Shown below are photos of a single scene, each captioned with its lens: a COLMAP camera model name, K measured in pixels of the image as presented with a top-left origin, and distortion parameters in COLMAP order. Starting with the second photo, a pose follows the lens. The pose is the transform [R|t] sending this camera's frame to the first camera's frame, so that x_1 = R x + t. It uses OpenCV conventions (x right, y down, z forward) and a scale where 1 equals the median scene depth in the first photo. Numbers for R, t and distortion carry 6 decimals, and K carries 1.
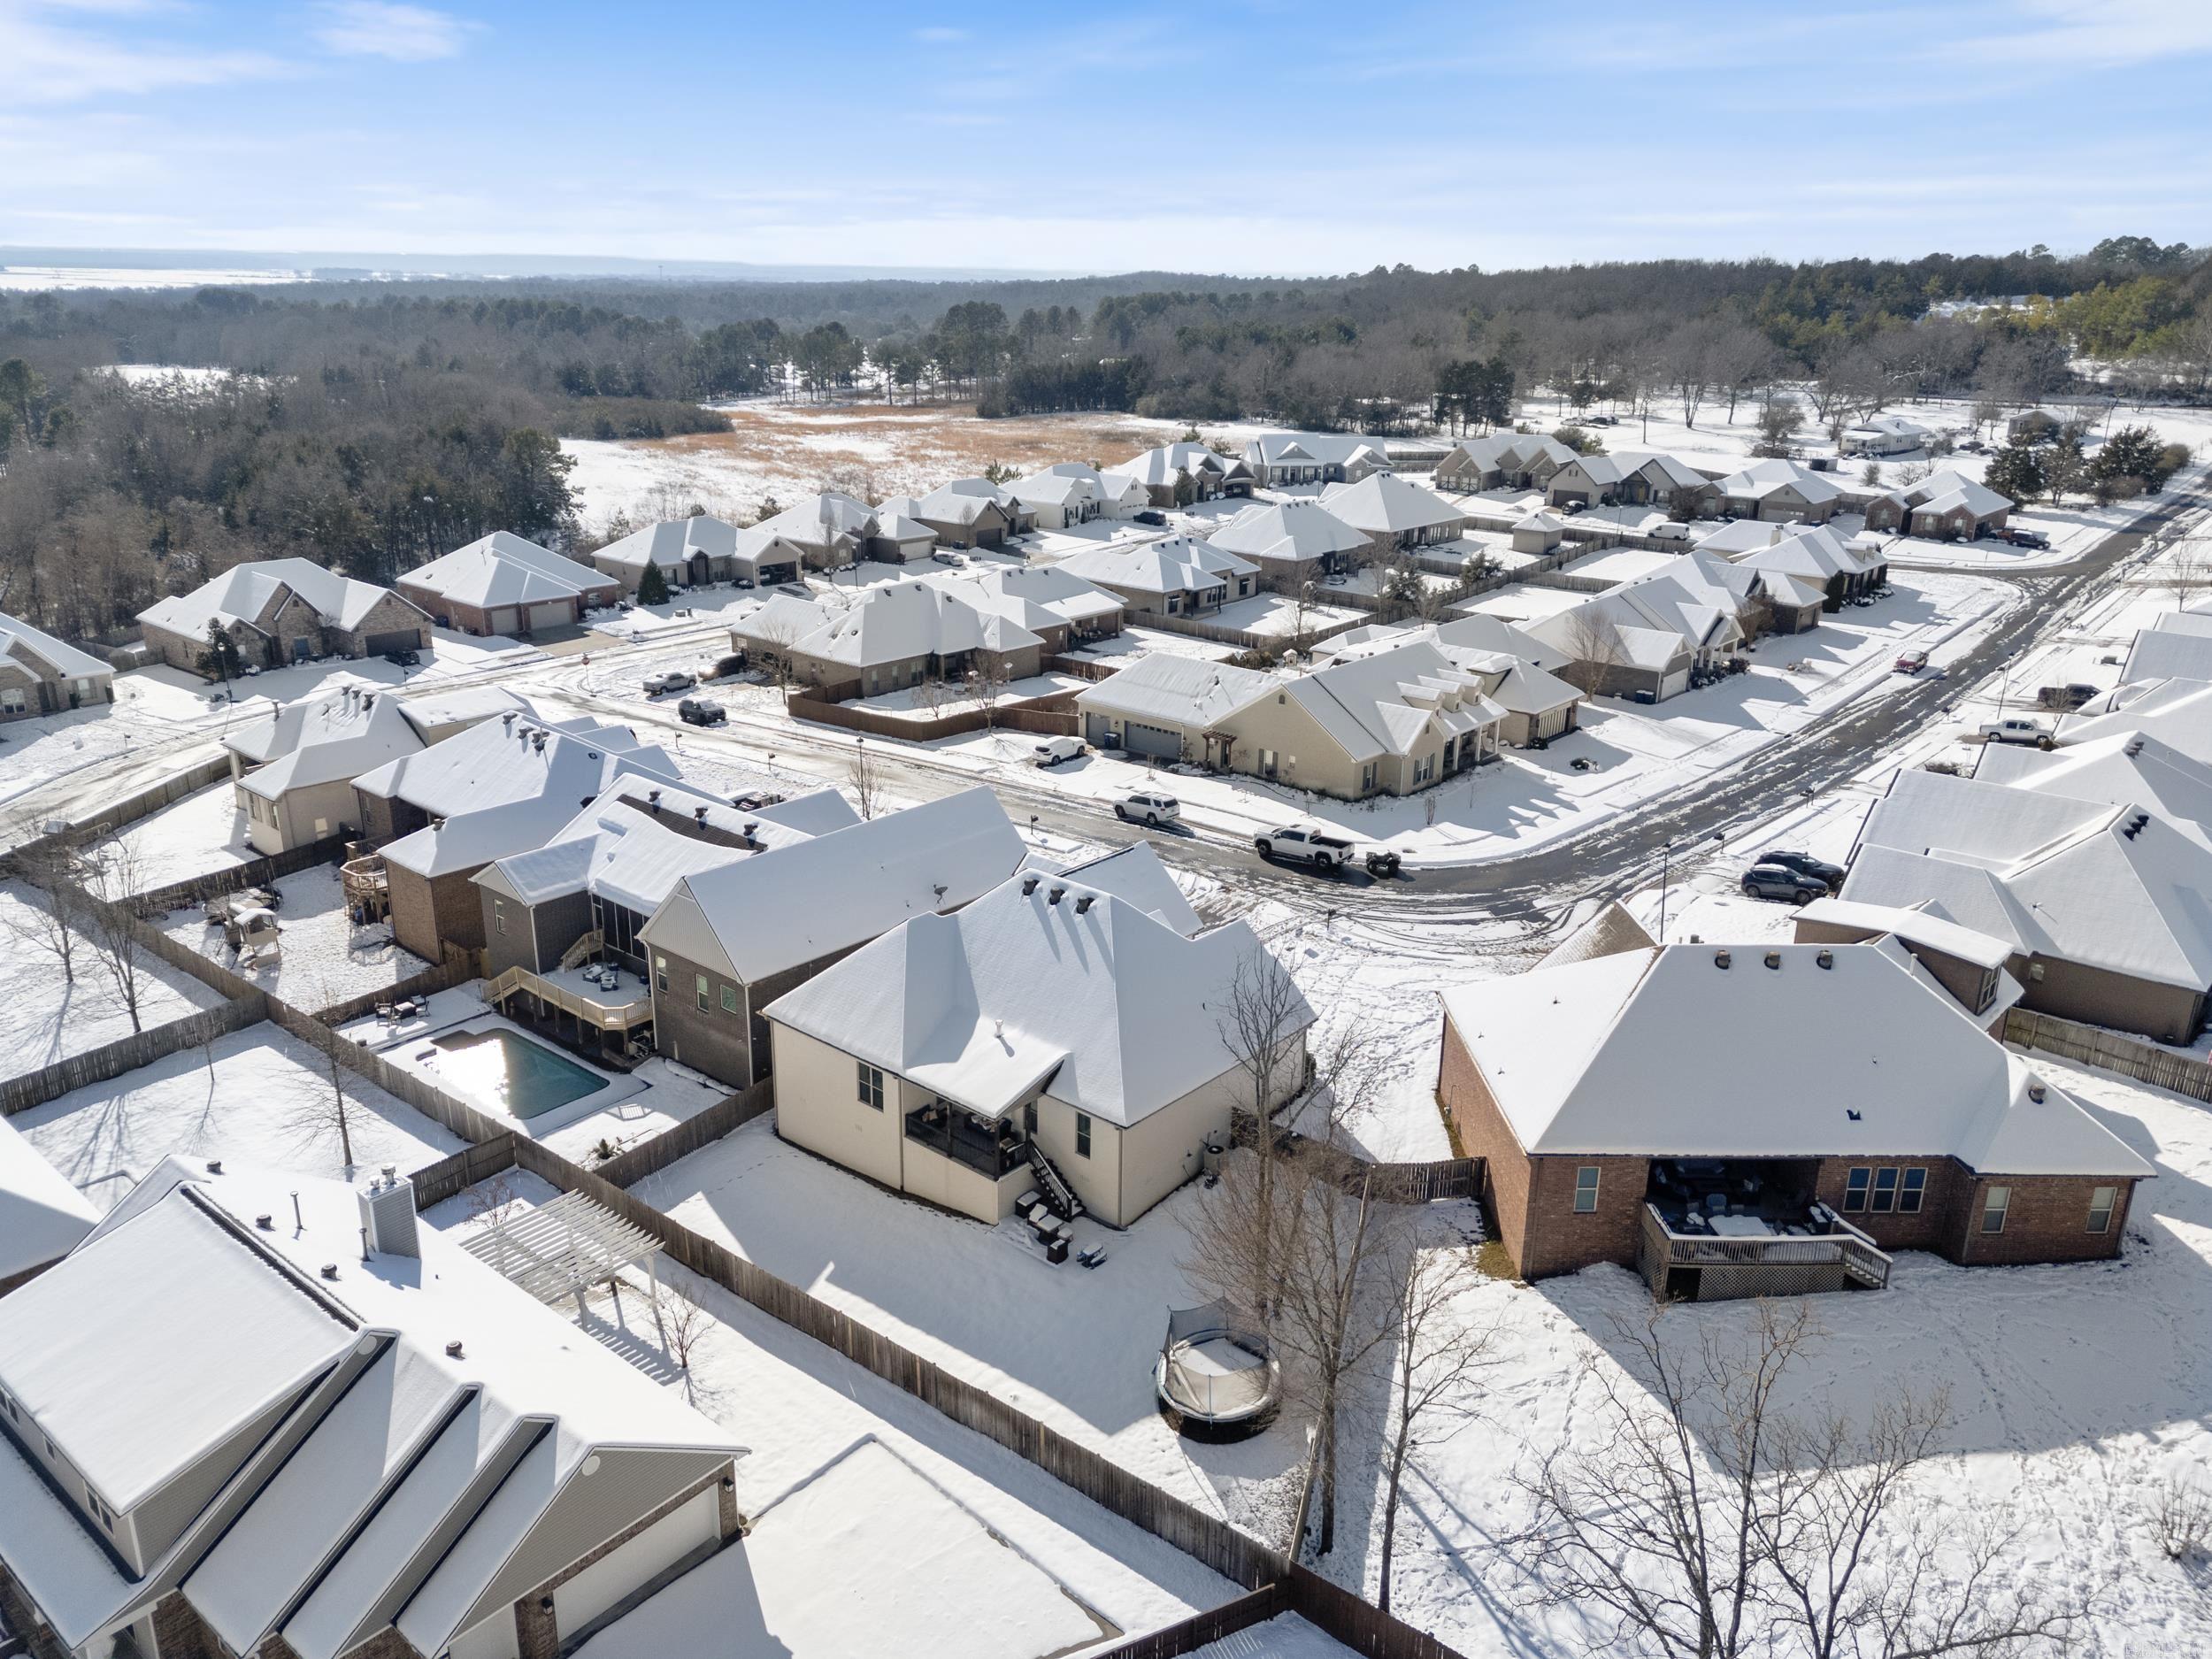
lens RADIAL K [[1619.5, 0, 1094.0], [0, 1619.5, 837.1], [0, 0, 1]] dist [0.081064, -0.068749]
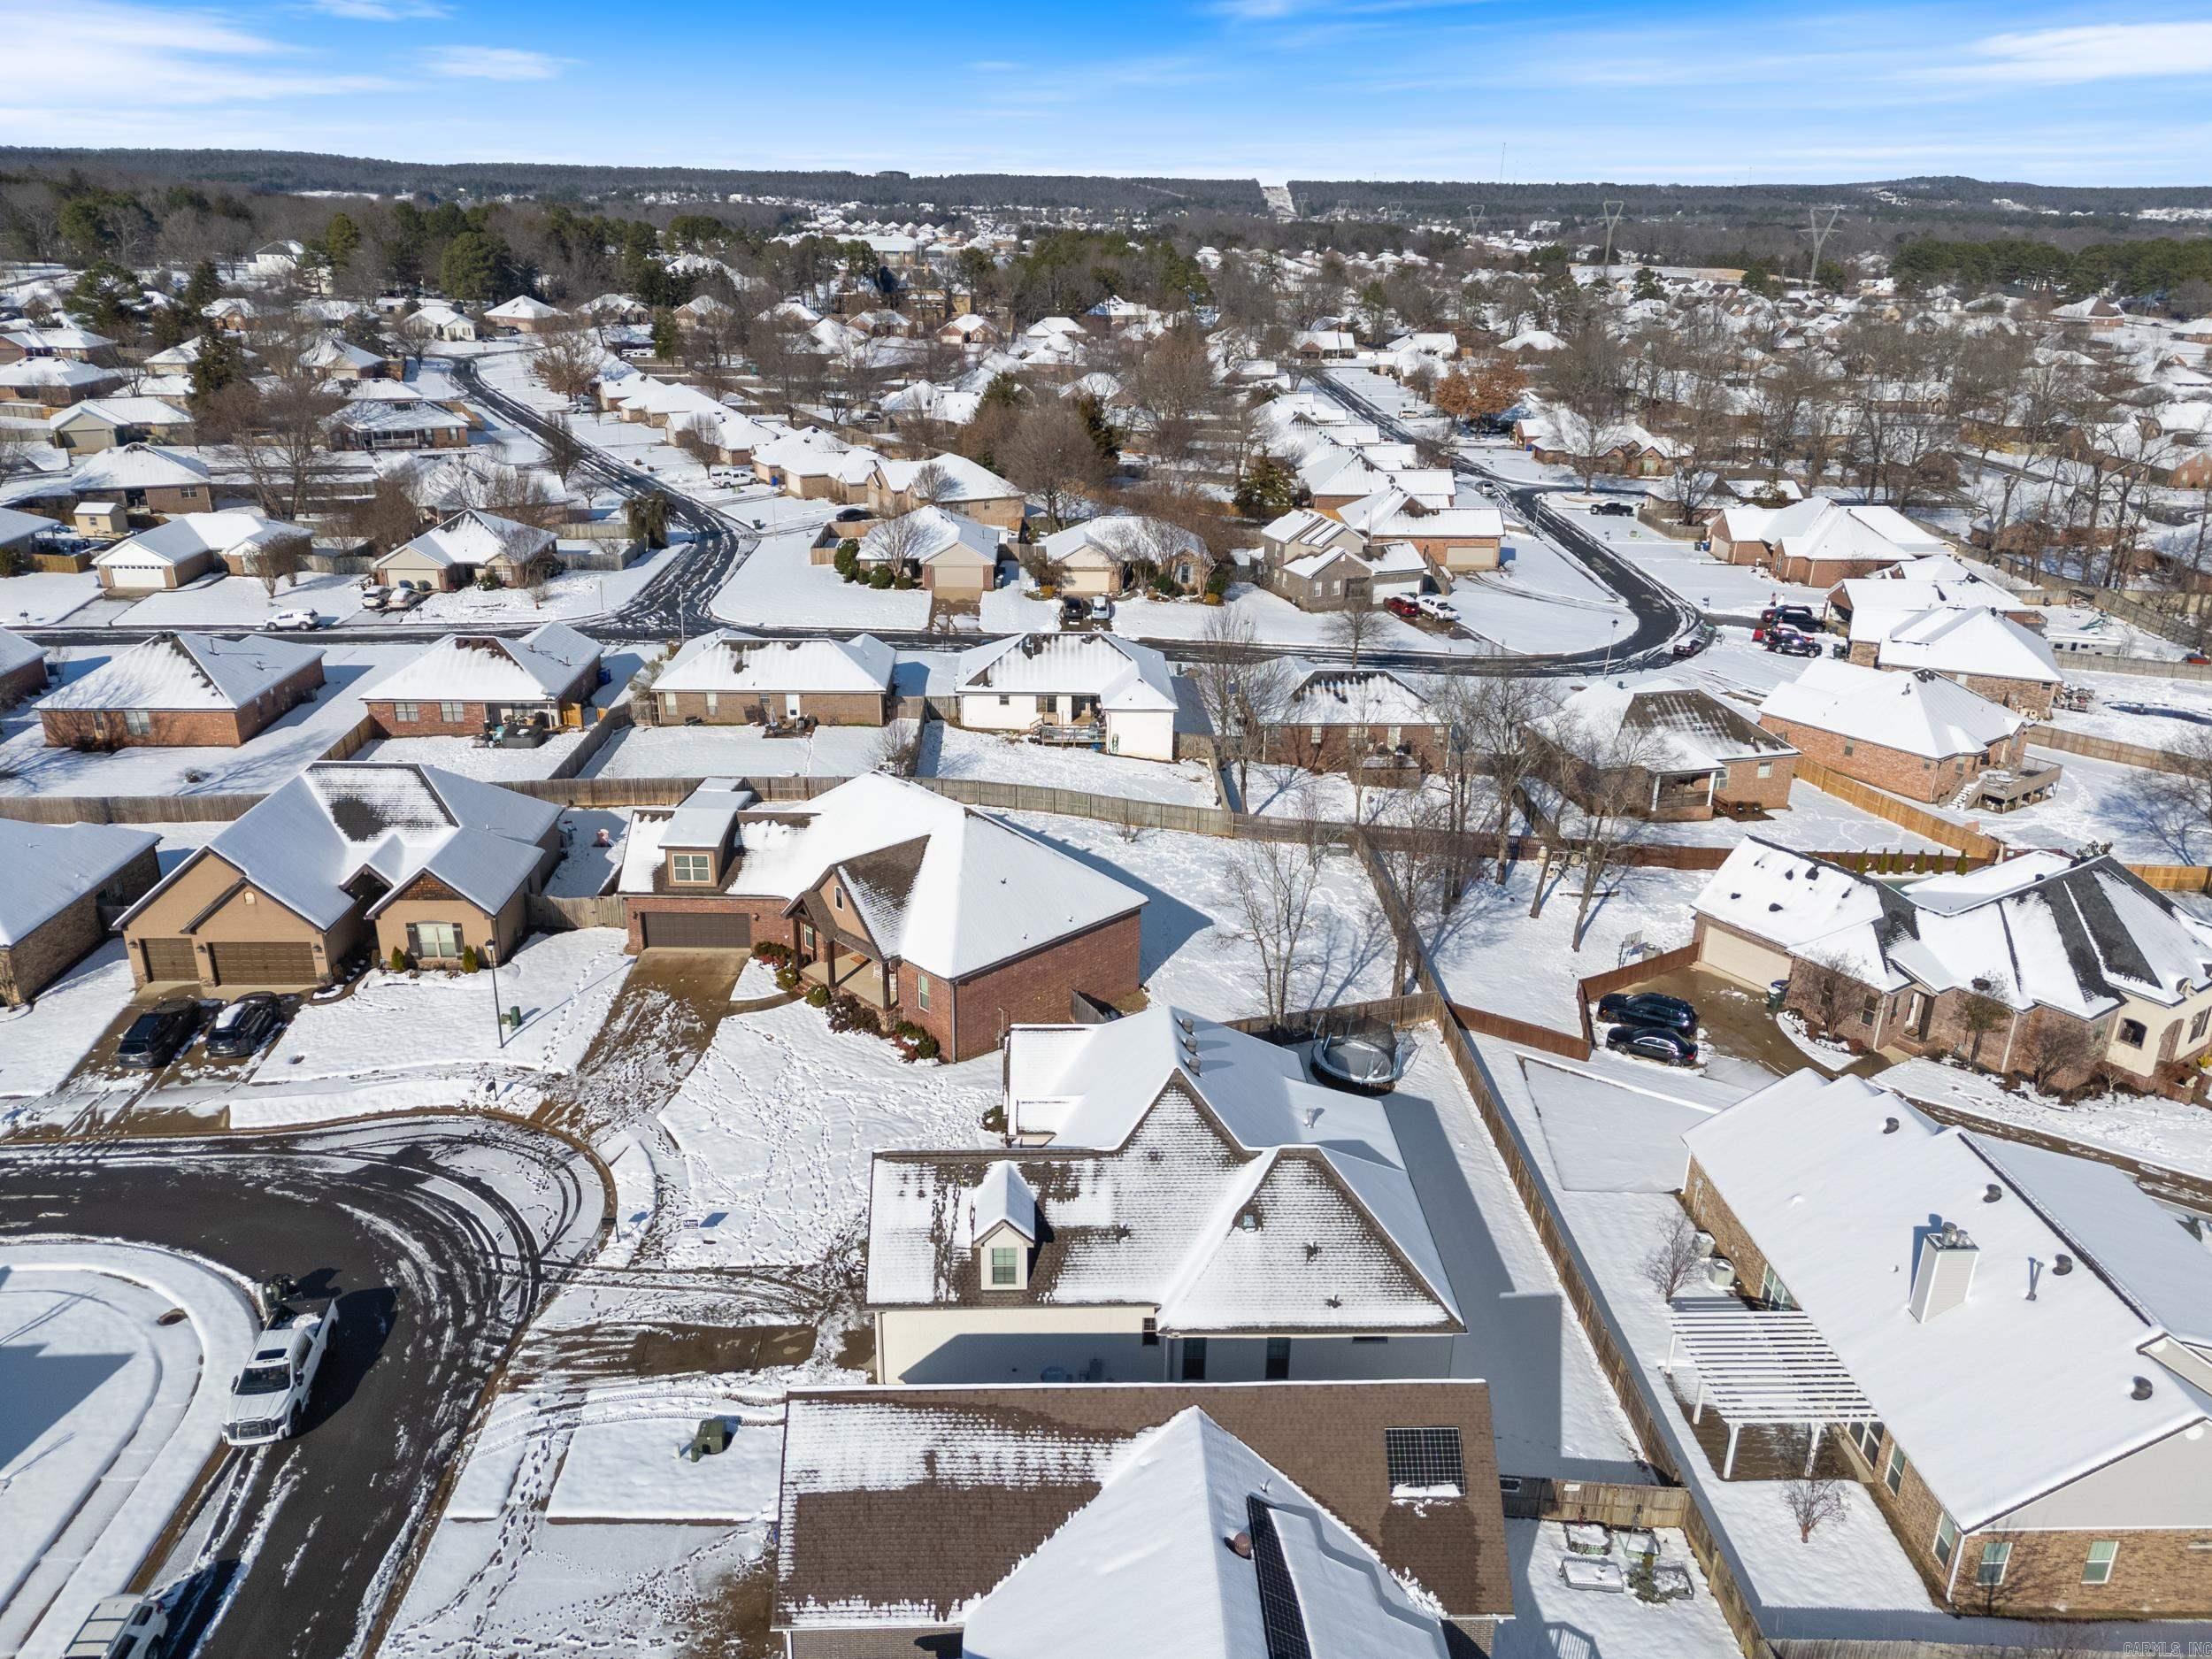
lens RADIAL K [[1619.5, 0, 1114.0], [0, 1619.5, 818.4], [0, 0, 1]] dist [0.081064, -0.068749]
pose [[-0.687484, -0.282005, 0.669208, -0.367394], [0.211269, 0.803993, 0.555842, -0.376819], [-0.694789, 0.523516, -0.493153, 0.927046]]
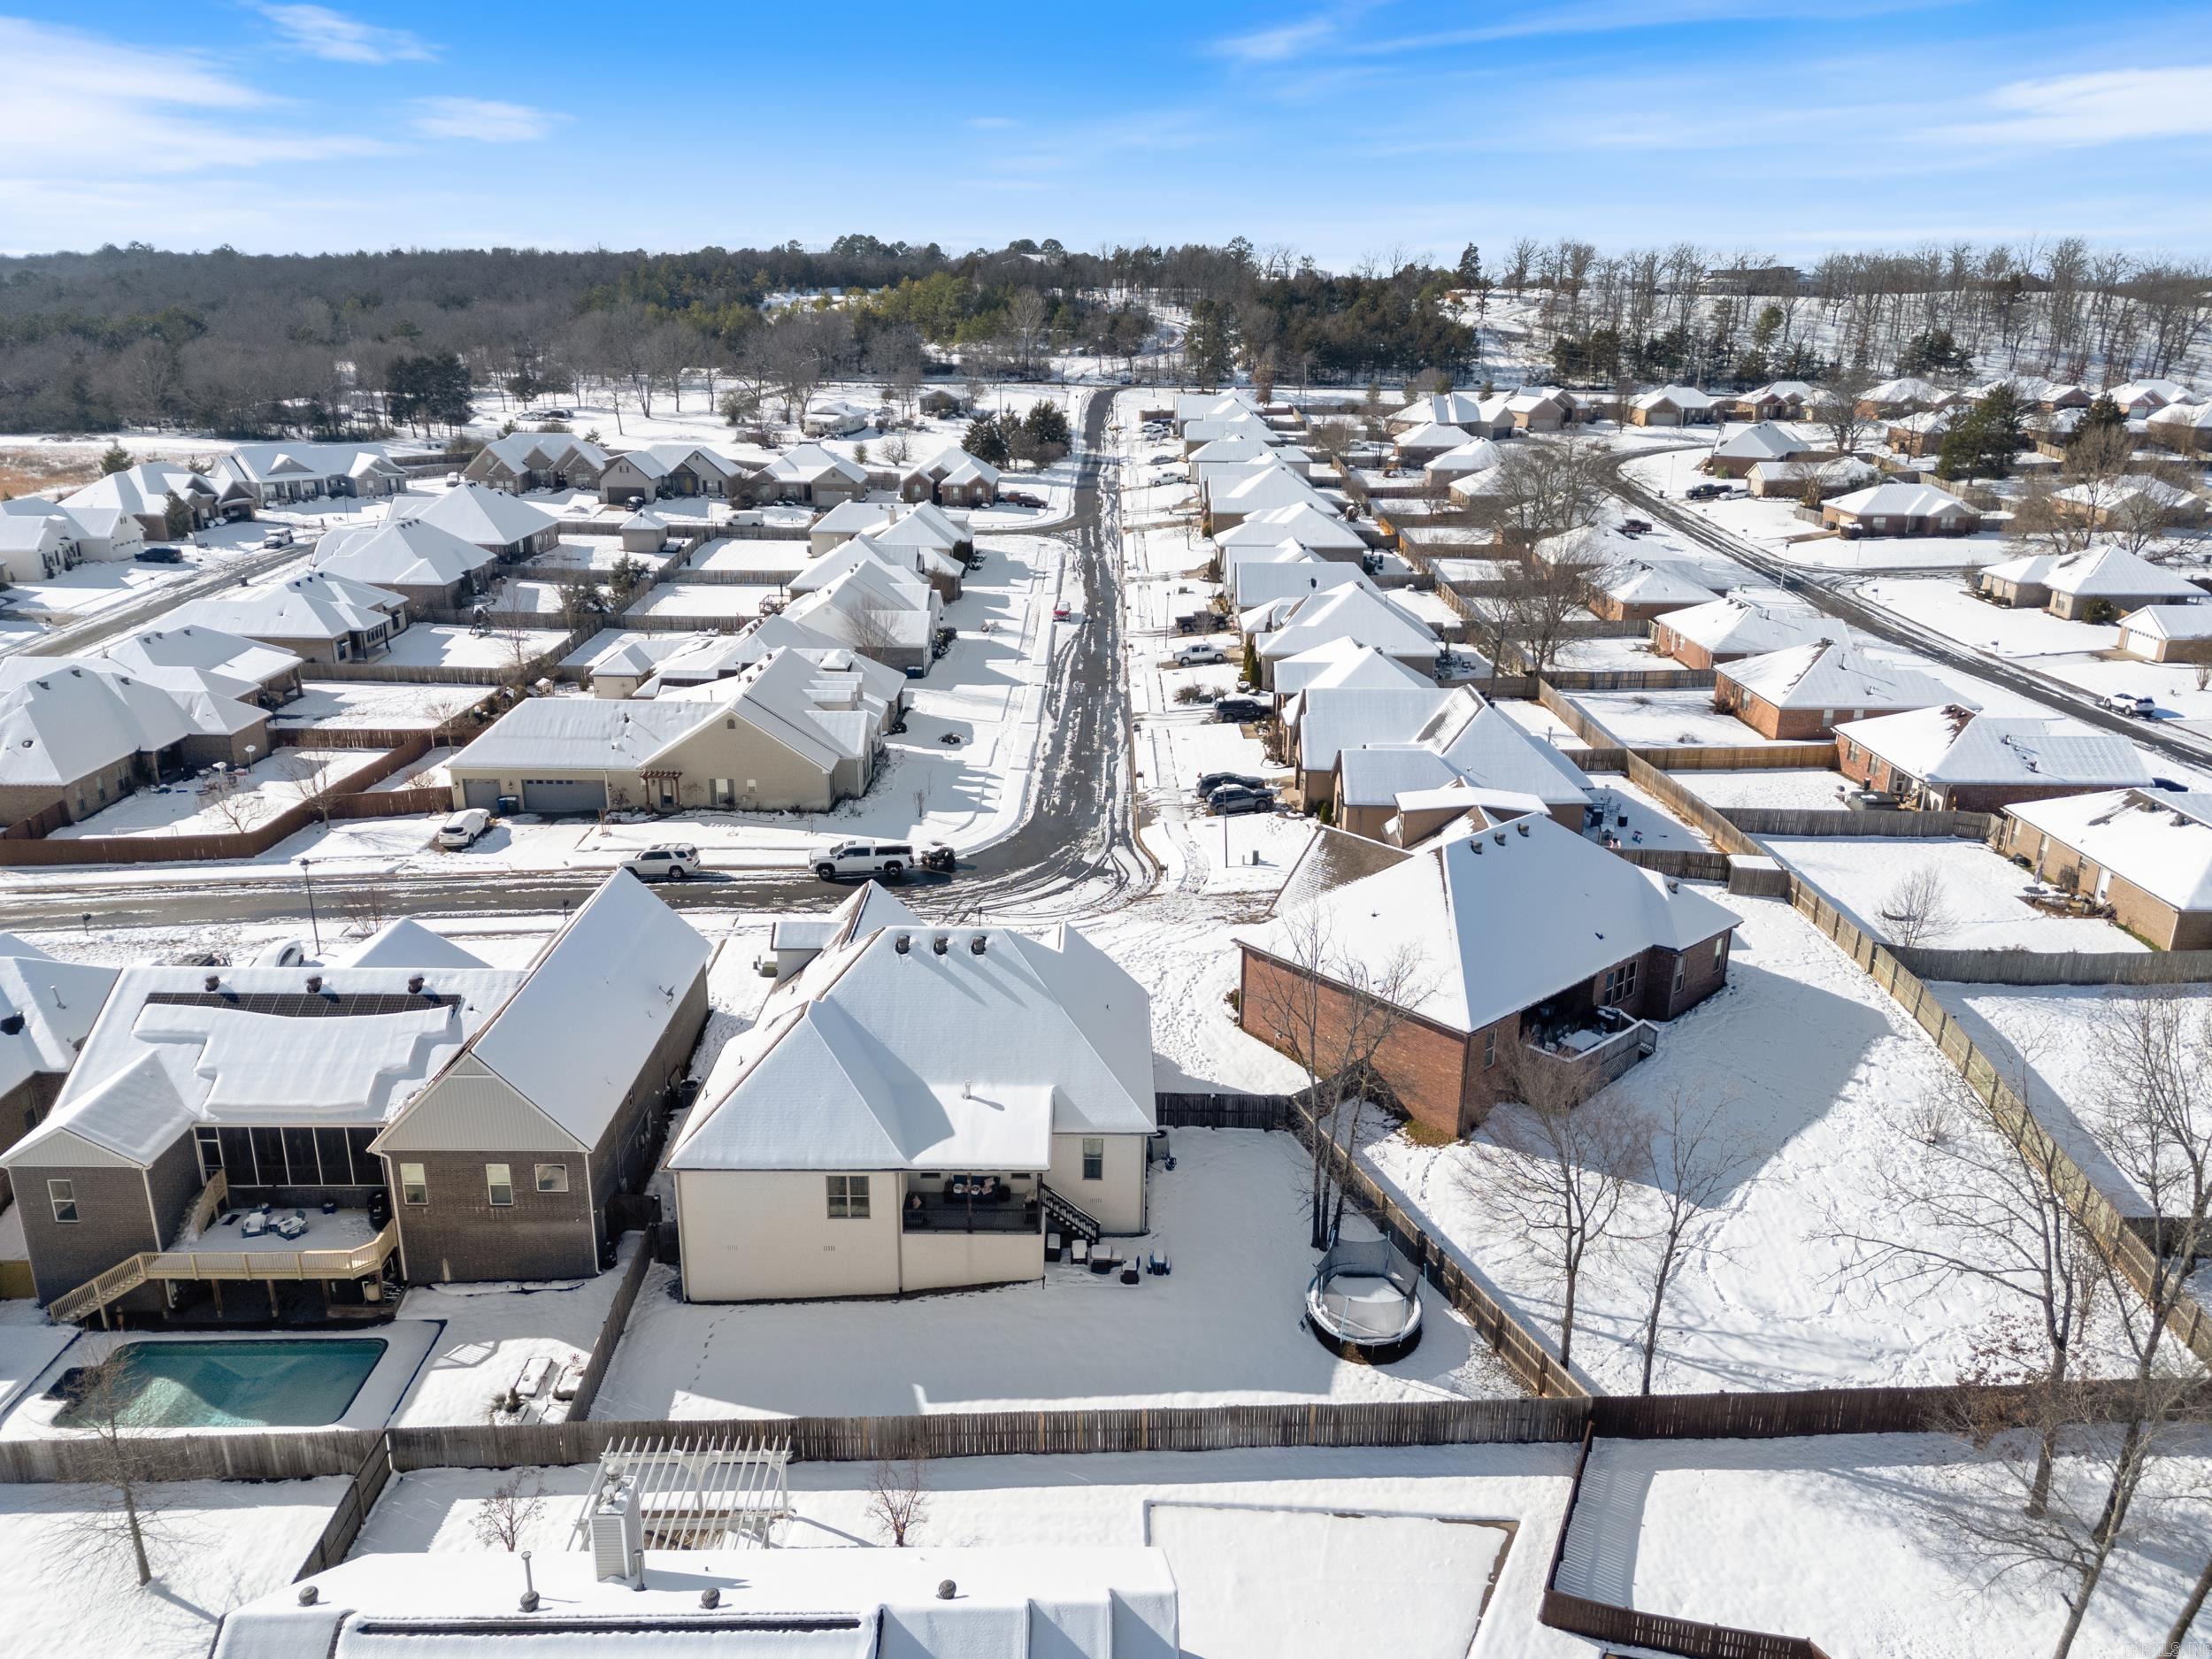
lens RADIAL K [[1619.5, 0, 1100.2], [0, 1619.5, 840.9], [0, 0, 1]] dist [0.081064, -0.068749]
pose [[0.755167, -0.217948, 0.618241, -0.355060], [0.210895, 0.973747, 0.085670, -0.057726], [-0.620682, 0.065689, 0.781306, 0.117971]]
